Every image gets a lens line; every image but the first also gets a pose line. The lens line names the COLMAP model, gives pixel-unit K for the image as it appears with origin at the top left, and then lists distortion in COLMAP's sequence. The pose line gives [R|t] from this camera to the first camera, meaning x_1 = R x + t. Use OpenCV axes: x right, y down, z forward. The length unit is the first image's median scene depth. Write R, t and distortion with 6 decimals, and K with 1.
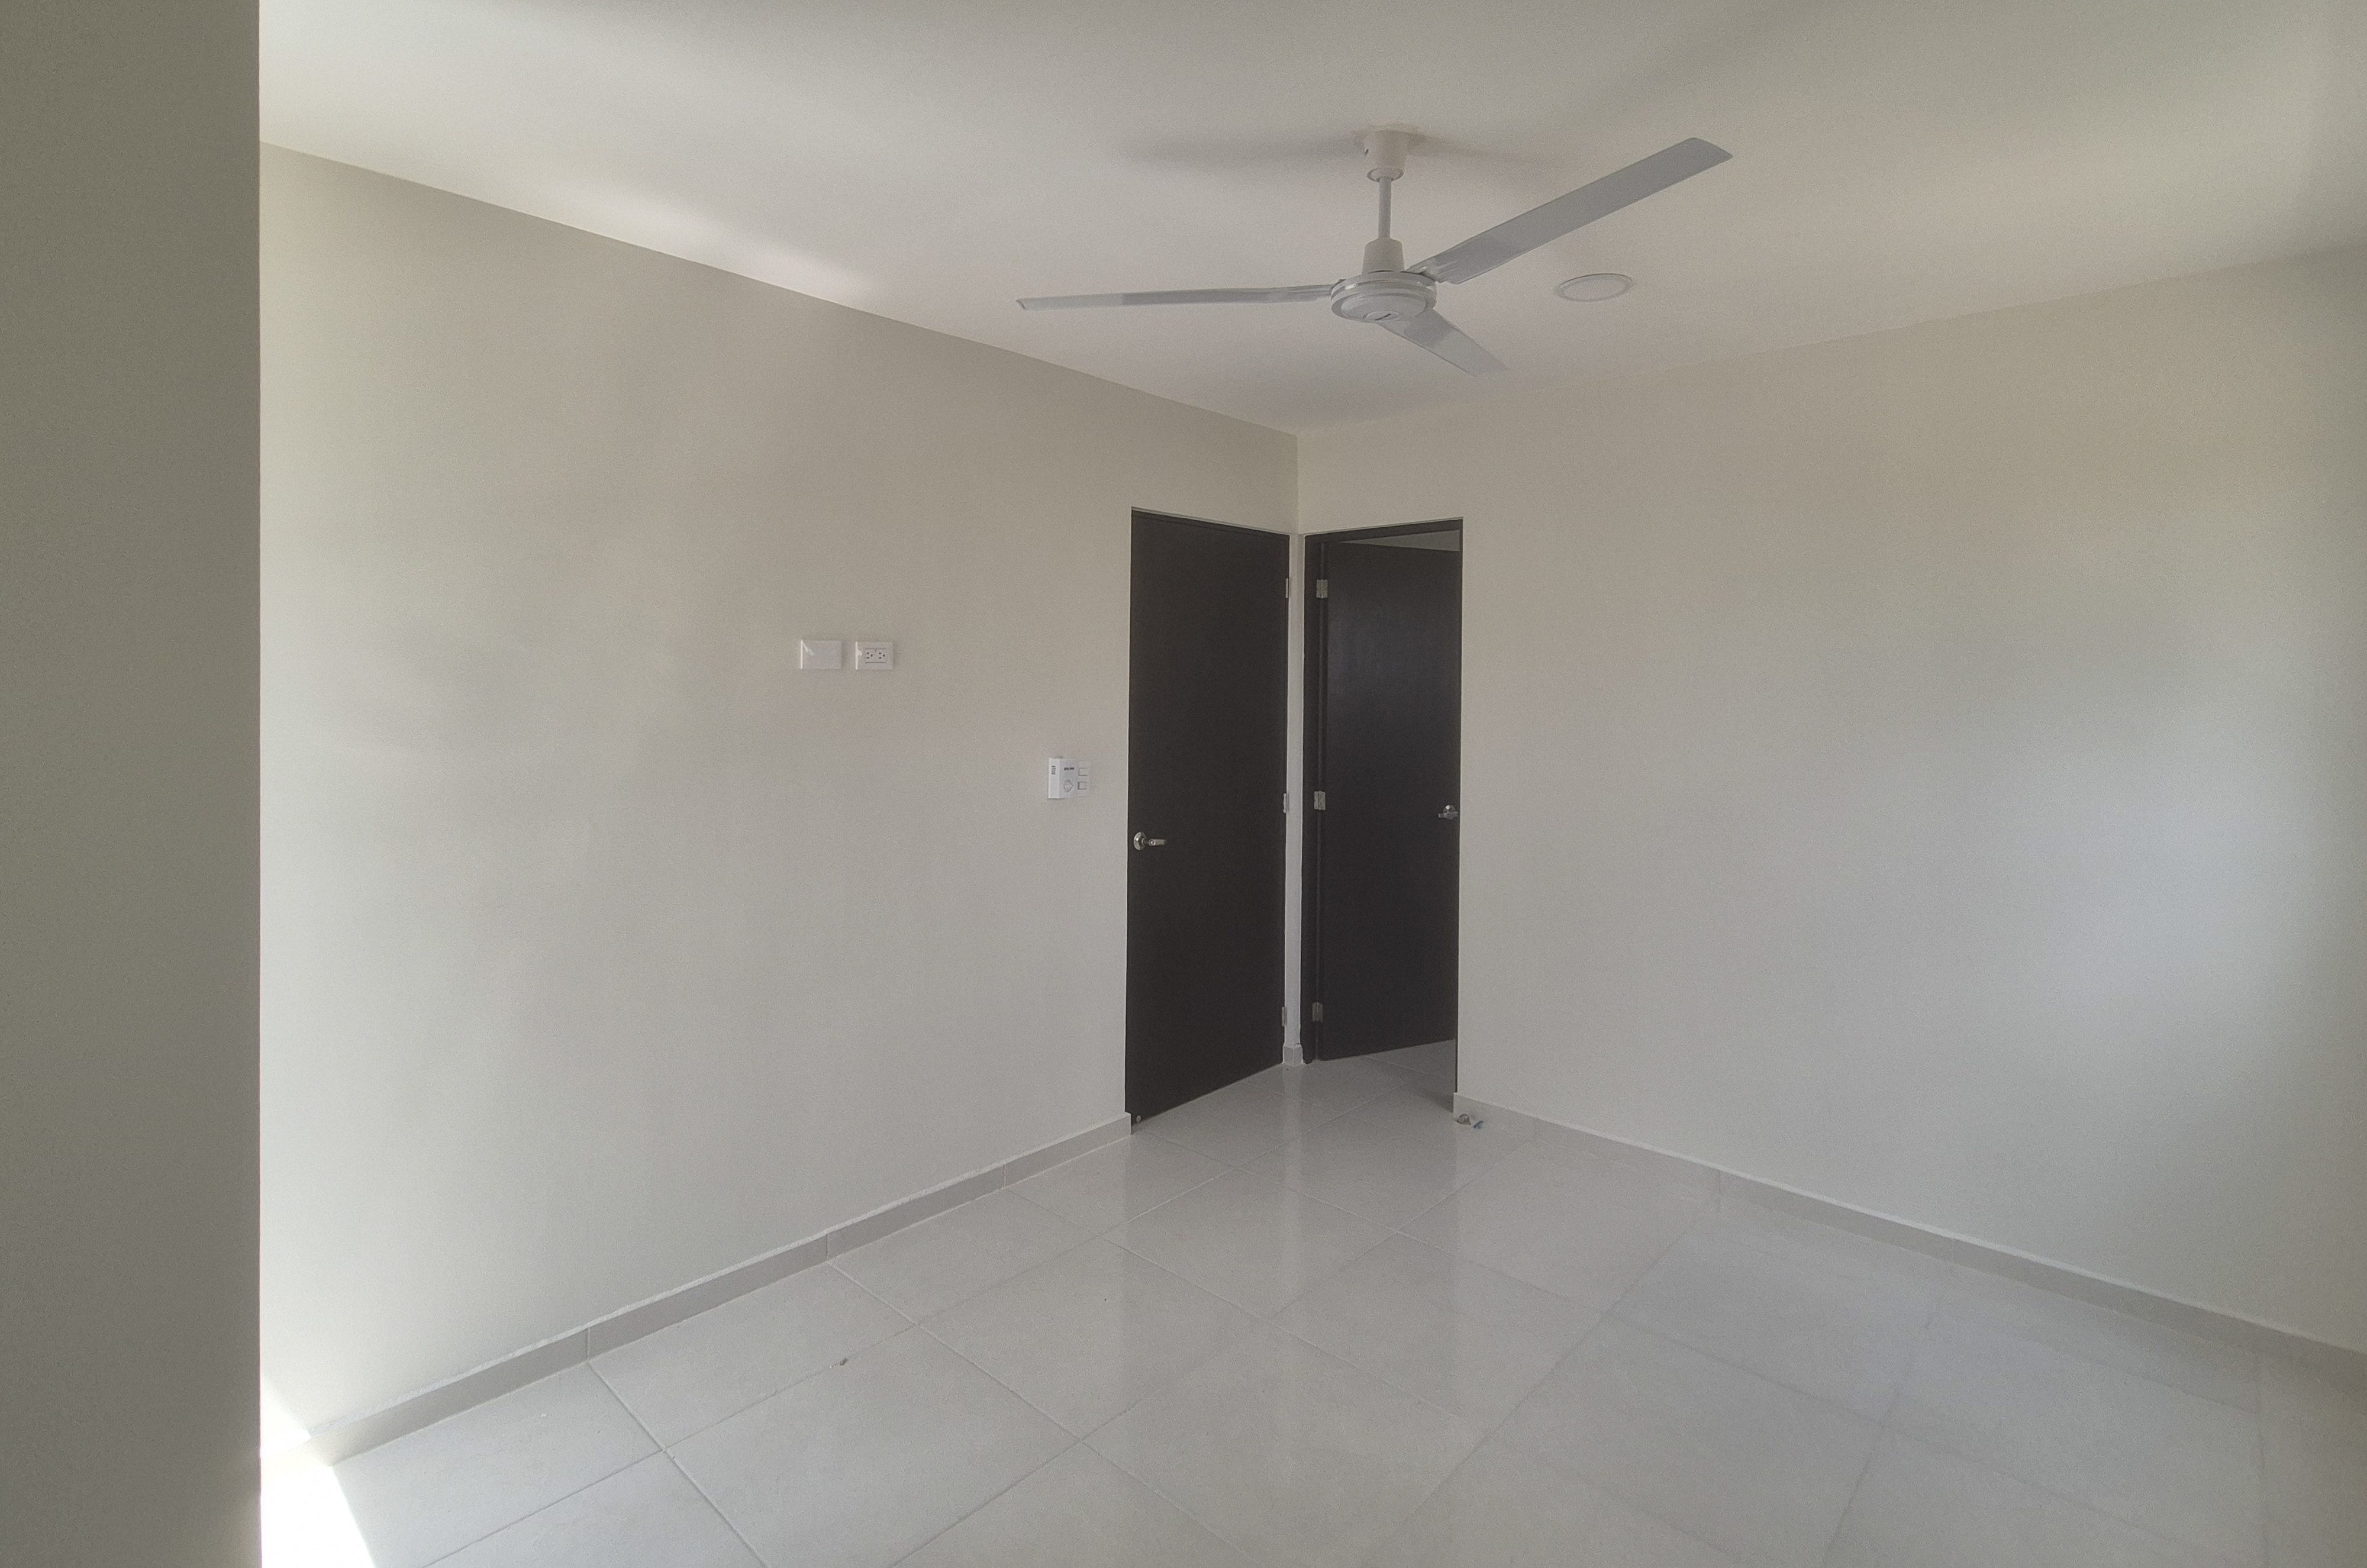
lens RADIAL K [[1090.7, 0, 1184.4], [0, 1090.7, 682.2], [0, 0, 1]] dist [0.000038, -0.000302]
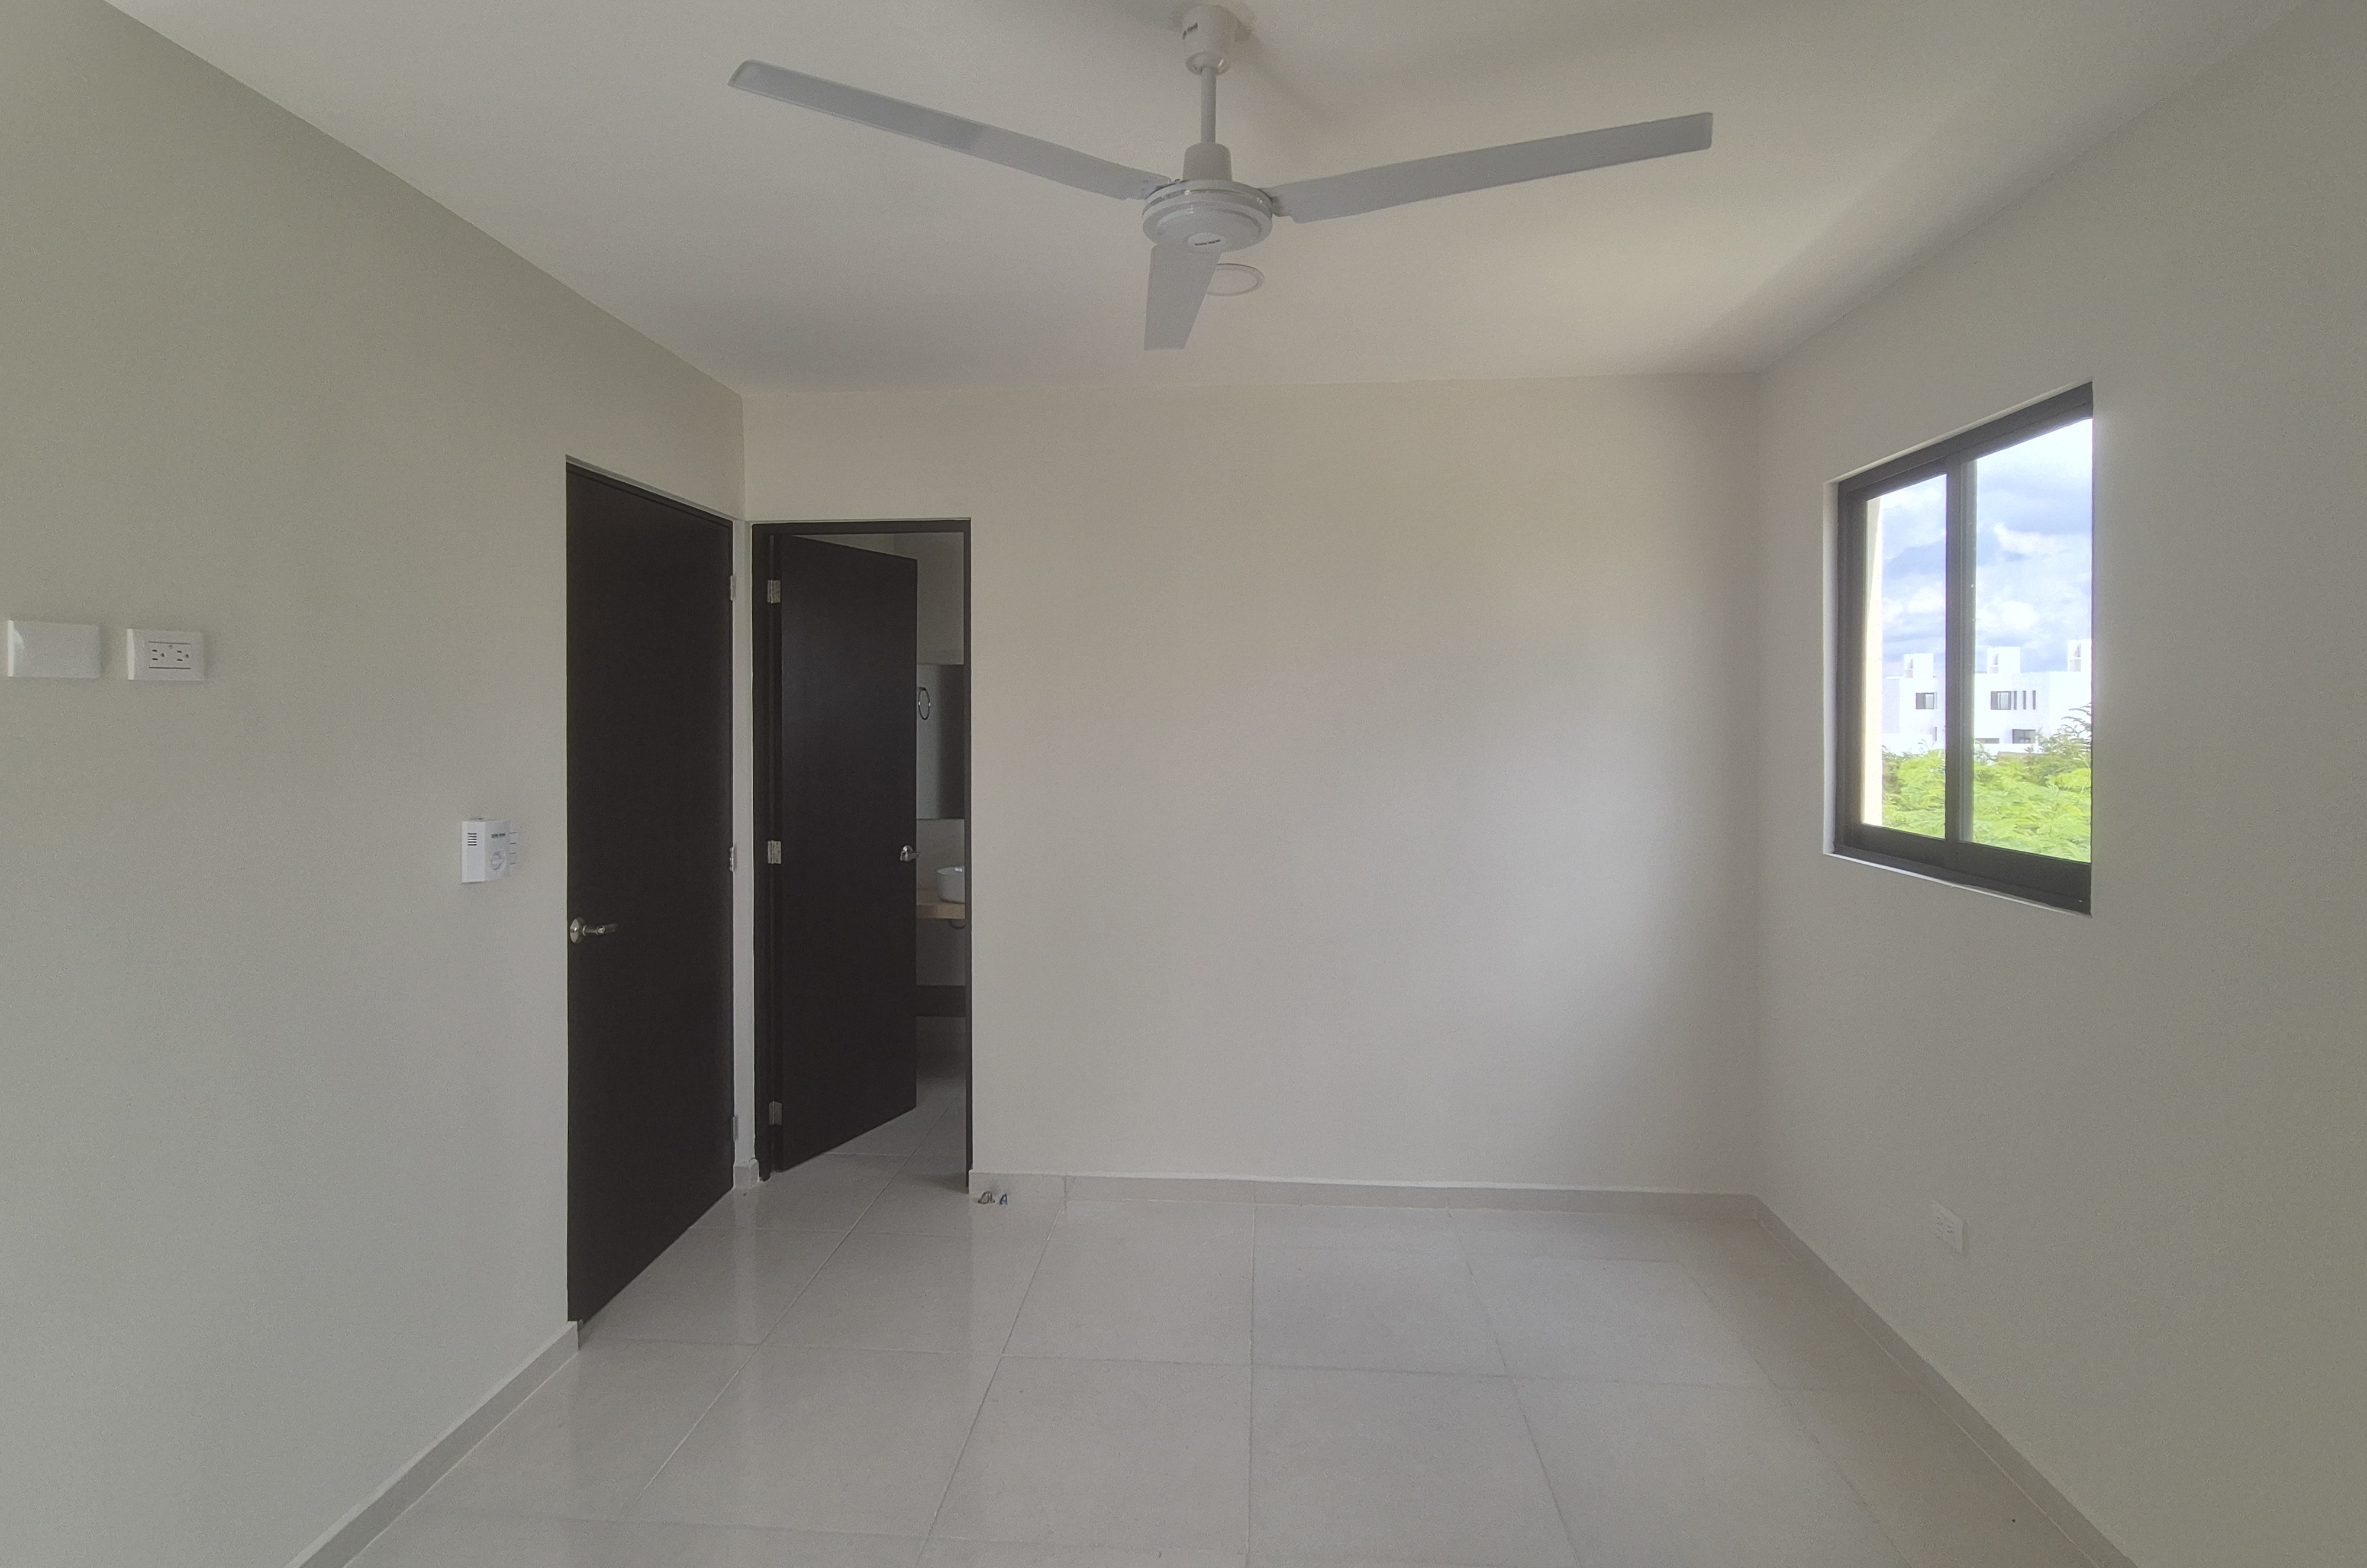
lens RADIAL K [[1122.3, 0, 1181.5], [0, 1122.3, 713.7], [0, 0, 1]] dist [-0.002040, -0.000584]
pose [[0.787329, -0.008450, 0.616475, -0.172561], [0.007465, 0.999963, 0.004172, 0.004806], [-0.616488, 0.001317, 0.787363, 0.178779]]
